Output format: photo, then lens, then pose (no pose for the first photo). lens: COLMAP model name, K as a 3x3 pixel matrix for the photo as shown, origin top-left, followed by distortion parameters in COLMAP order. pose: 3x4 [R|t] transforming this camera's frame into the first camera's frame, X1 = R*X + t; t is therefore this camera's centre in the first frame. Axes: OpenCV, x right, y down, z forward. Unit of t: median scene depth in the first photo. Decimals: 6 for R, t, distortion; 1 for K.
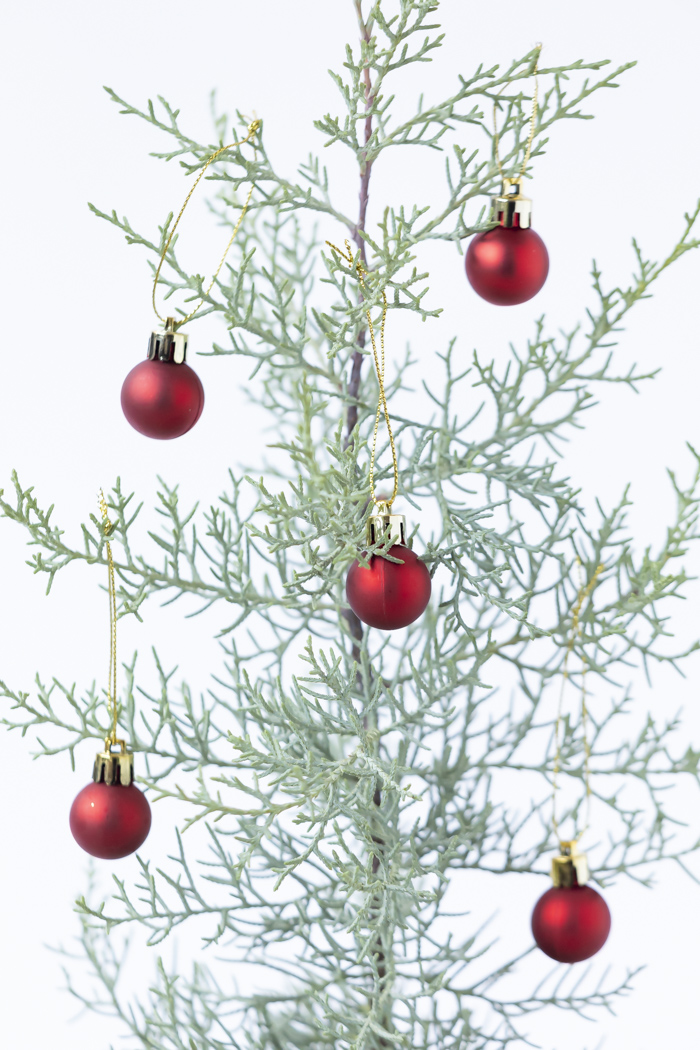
lens RADIAL K [[5471.1, 0, 350.0], [0, 5471.1, 525.0], [0, 0, 1]] dist [-0.266110, 10.018948]
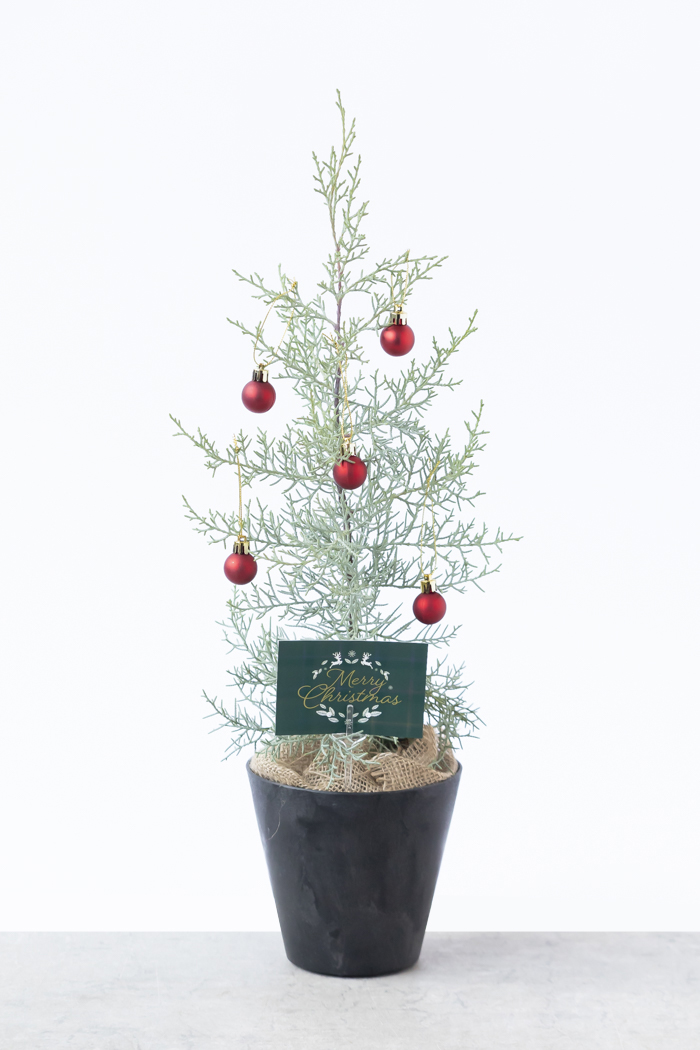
lens RADIAL K [[3687.5, 0, 350.0], [0, 3687.5, 525.0], [0, 0, 1]] dist [-0.019241, -5.243345]
pose [[0.999392, -0.016881, -0.030499, 0.056011], [0.017979, 0.999186, 0.036103, -0.024480], [0.029865, -0.036629, 0.998883, -0.651398]]
